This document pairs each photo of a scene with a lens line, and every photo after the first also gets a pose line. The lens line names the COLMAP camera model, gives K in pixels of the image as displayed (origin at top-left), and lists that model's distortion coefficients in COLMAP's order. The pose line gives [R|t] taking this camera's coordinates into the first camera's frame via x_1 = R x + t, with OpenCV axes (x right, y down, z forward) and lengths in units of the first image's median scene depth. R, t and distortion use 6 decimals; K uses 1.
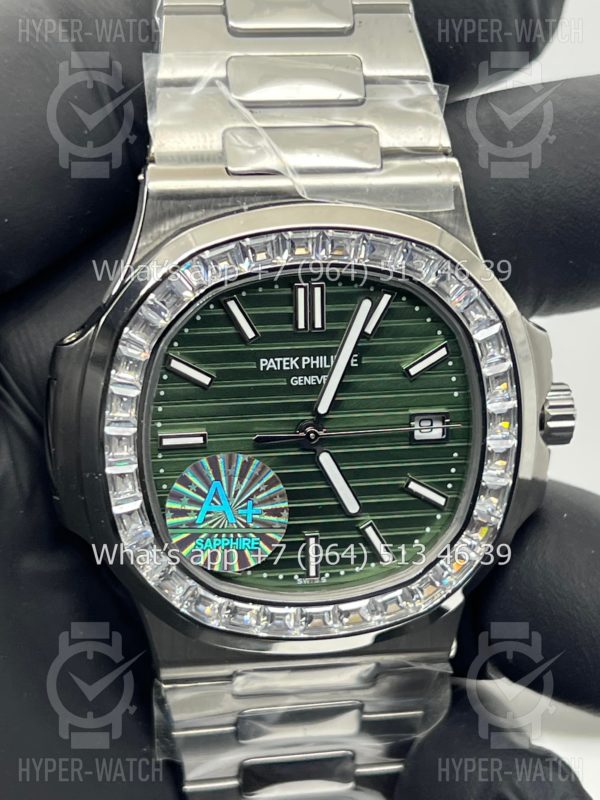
lens RADIAL K [[1864.7, 0, 298.4], [0, 1864.7, 395.5], [0, 0, 1]] dist [0.173837, 0.000000]
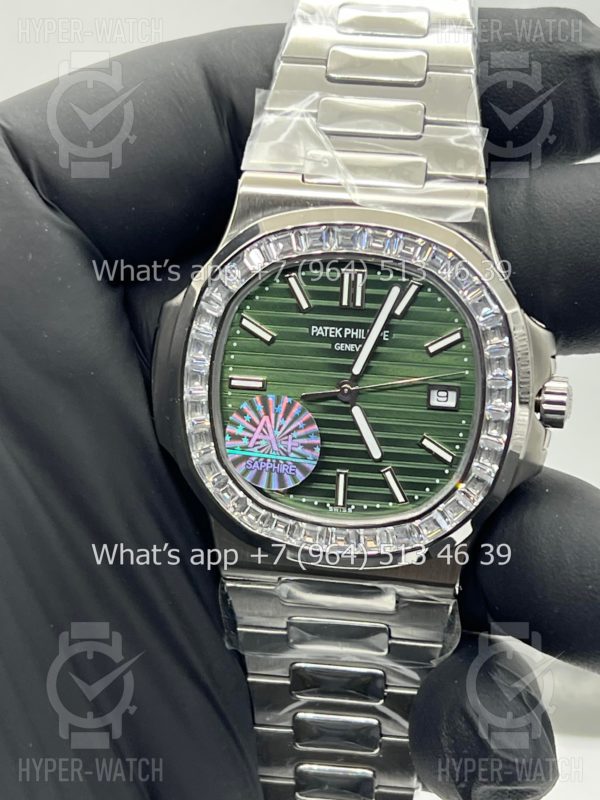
lens RADIAL K [[1864.7, 0, 295.3], [0, 1864.7, 394.3], [0, 0, 1]] dist [0.173837, 0.000000]
pose [[0.952545, 0.097851, -0.288242, 0.340625], [-0.128815, 0.987535, -0.090449, 0.143314], [0.275799, 0.123287, 0.953276, -0.219130]]
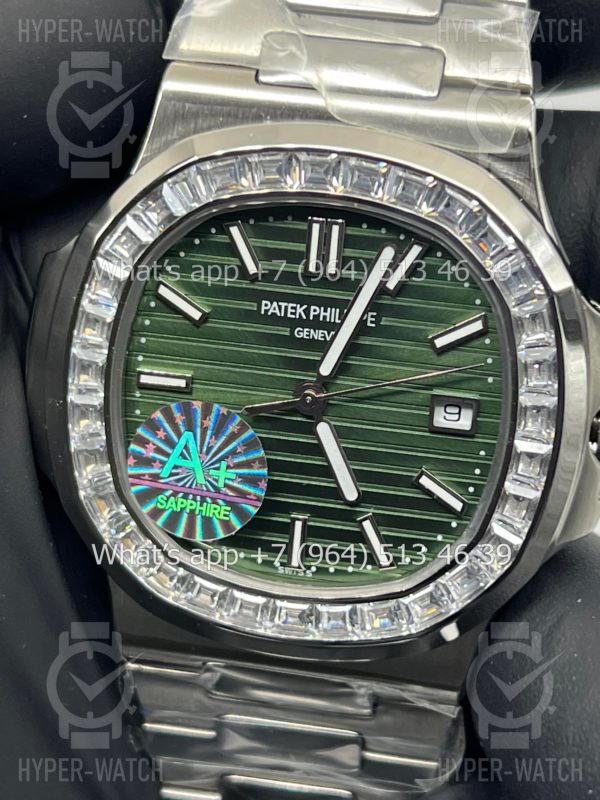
lens RADIAL K [[1864.7, 0, 311.0], [0, 1864.7, 382.8], [0, 0, 1]] dist [0.173837, 0.000000]
pose [[0.945108, 0.151538, -0.289494, 0.253398], [-0.167260, 0.985450, -0.030210, 0.039707], [0.280704, 0.076972, 0.956703, 0.186365]]
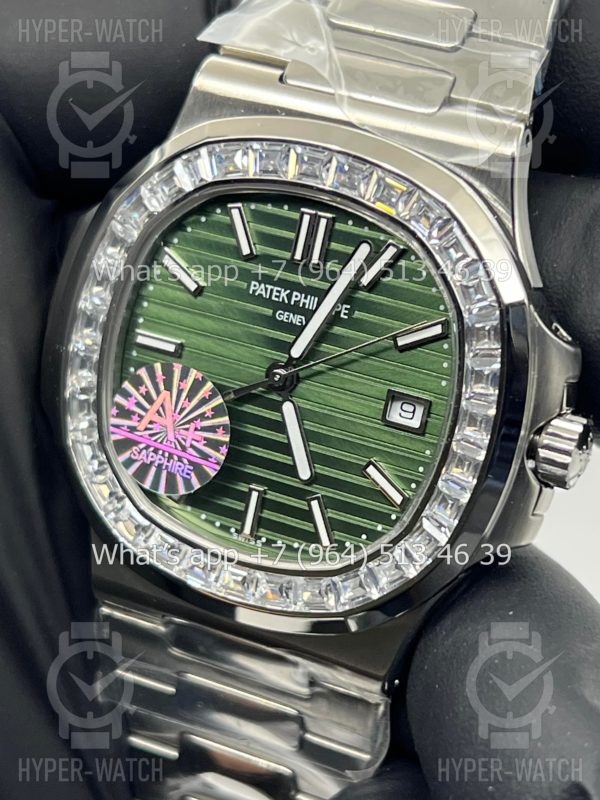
lens RADIAL K [[1864.7, 0, 300.7], [0, 1864.7, 397.8], [0, 0, 1]] dist [0.173837, 0.000000]
pose [[0.829085, 0.268623, -0.490367, 0.464215], [-0.330157, 0.943007, -0.041632, 0.064938], [0.451236, 0.196414, 0.870521, 0.217668]]
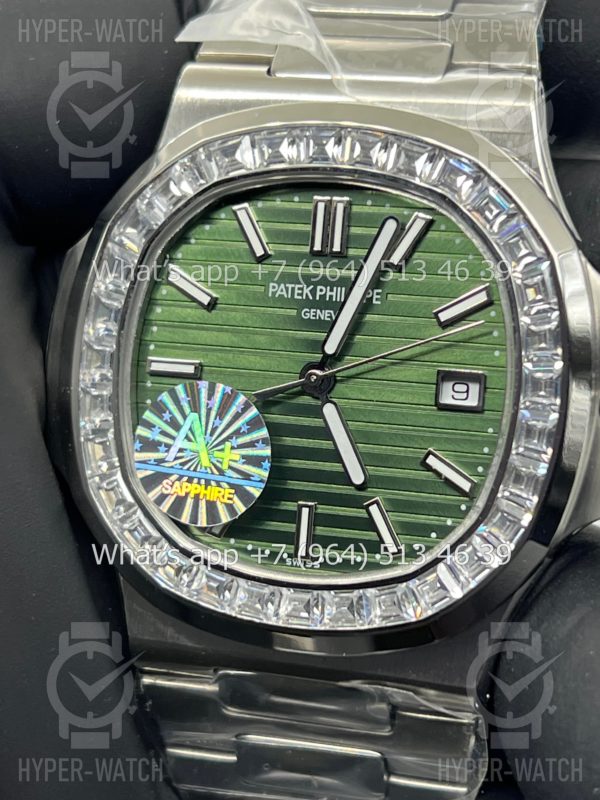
lens RADIAL K [[1864.7, 0, 302.6], [0, 1864.7, 380.2], [0, 0, 1]] dist [0.173837, 0.000000]
pose [[0.897703, 0.083449, -0.432626, 0.365233], [-0.185841, 0.961997, -0.200063, 0.190840], [0.399490, 0.259997, 0.879096, 0.262253]]
